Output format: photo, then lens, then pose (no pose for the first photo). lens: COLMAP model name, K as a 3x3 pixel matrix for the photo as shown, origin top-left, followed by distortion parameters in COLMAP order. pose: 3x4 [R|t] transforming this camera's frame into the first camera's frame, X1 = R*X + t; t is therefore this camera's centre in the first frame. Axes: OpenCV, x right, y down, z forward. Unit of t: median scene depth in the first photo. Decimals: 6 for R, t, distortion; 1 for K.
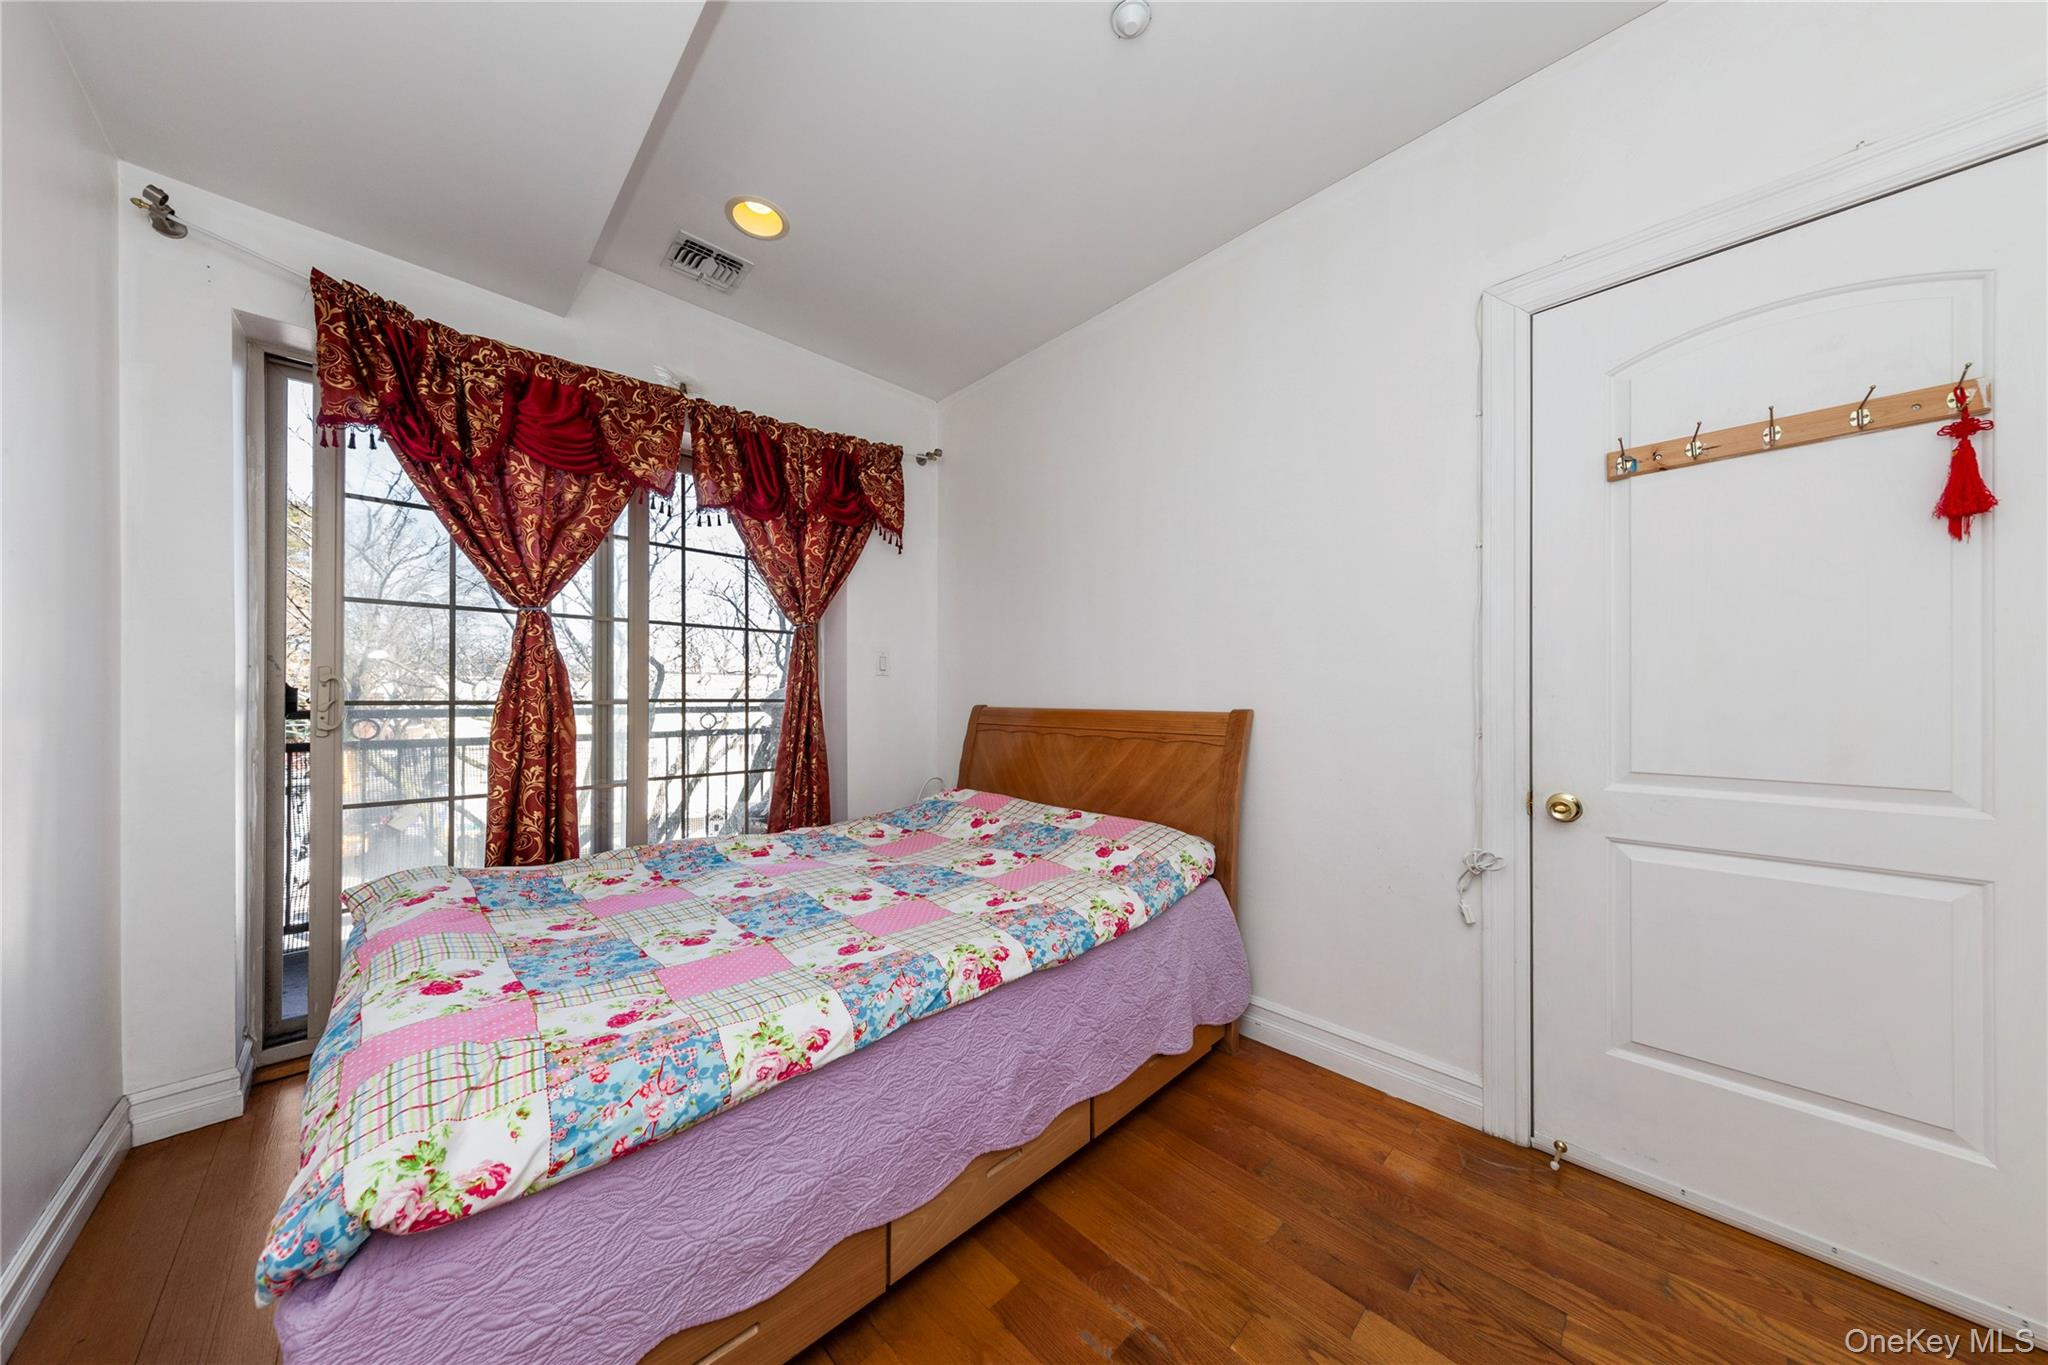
lens RADIAL K [[656.7, 0, 1024.0], [0, 656.7, 682.5], [0, 0, 1]] dist [-0.000191, -0.000041]
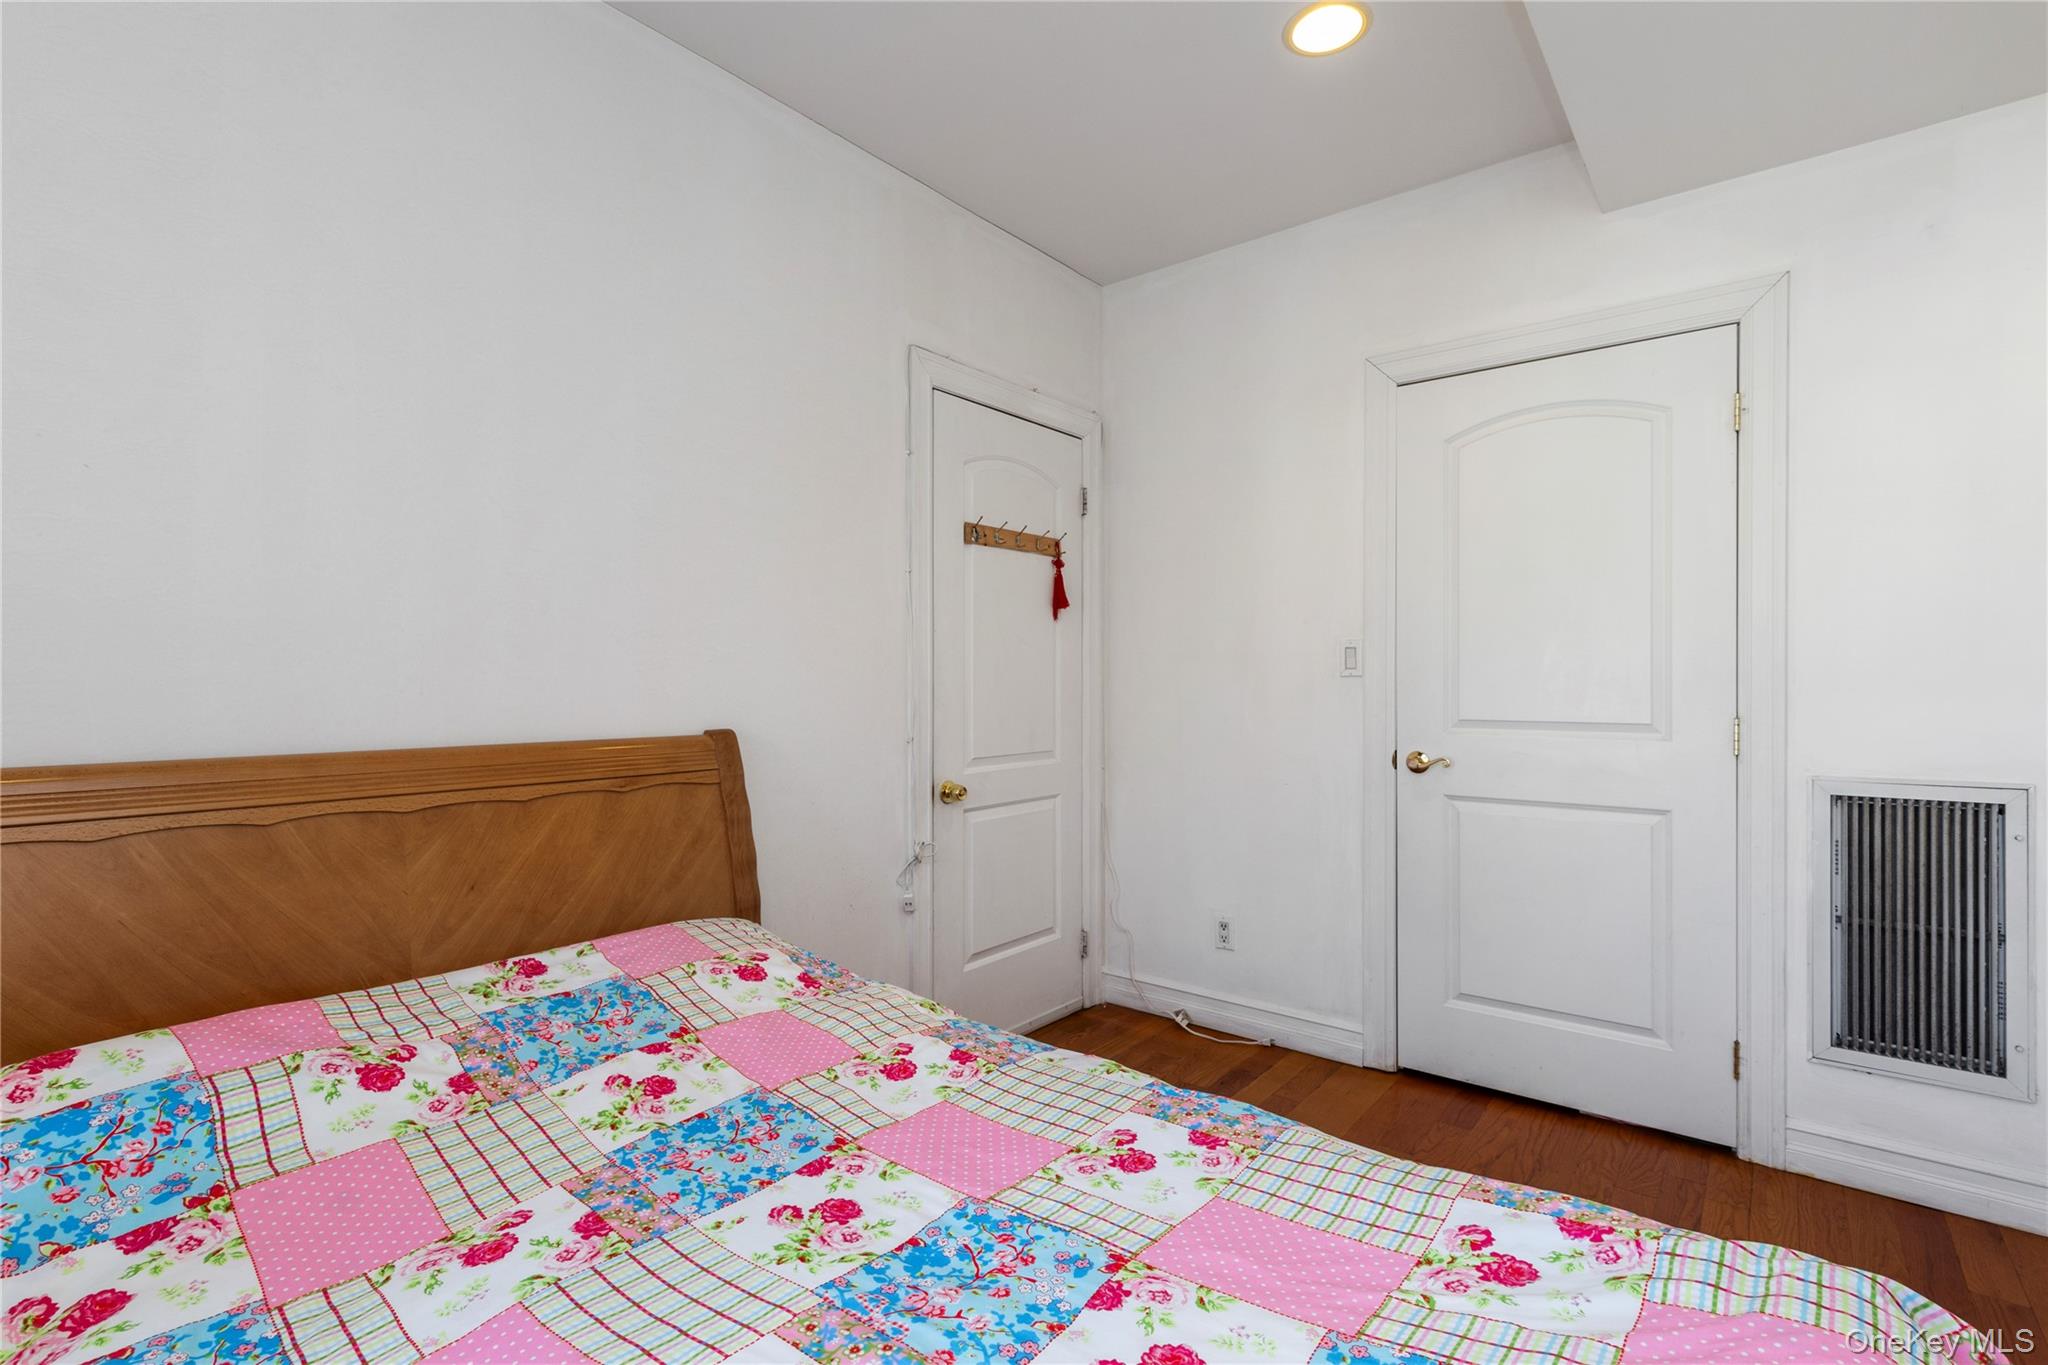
lens RADIAL K [[946.8, 0, 1018.8], [0, 946.8, 665.5], [0, 0, 1]] dist [0.005131, -0.000578]
pose [[-0.123291, 0.013015, 0.992285, -1.030389], [-0.021713, 0.999639, -0.015809, -0.028287], [-0.992133, -0.023494, -0.122964, 1.123109]]
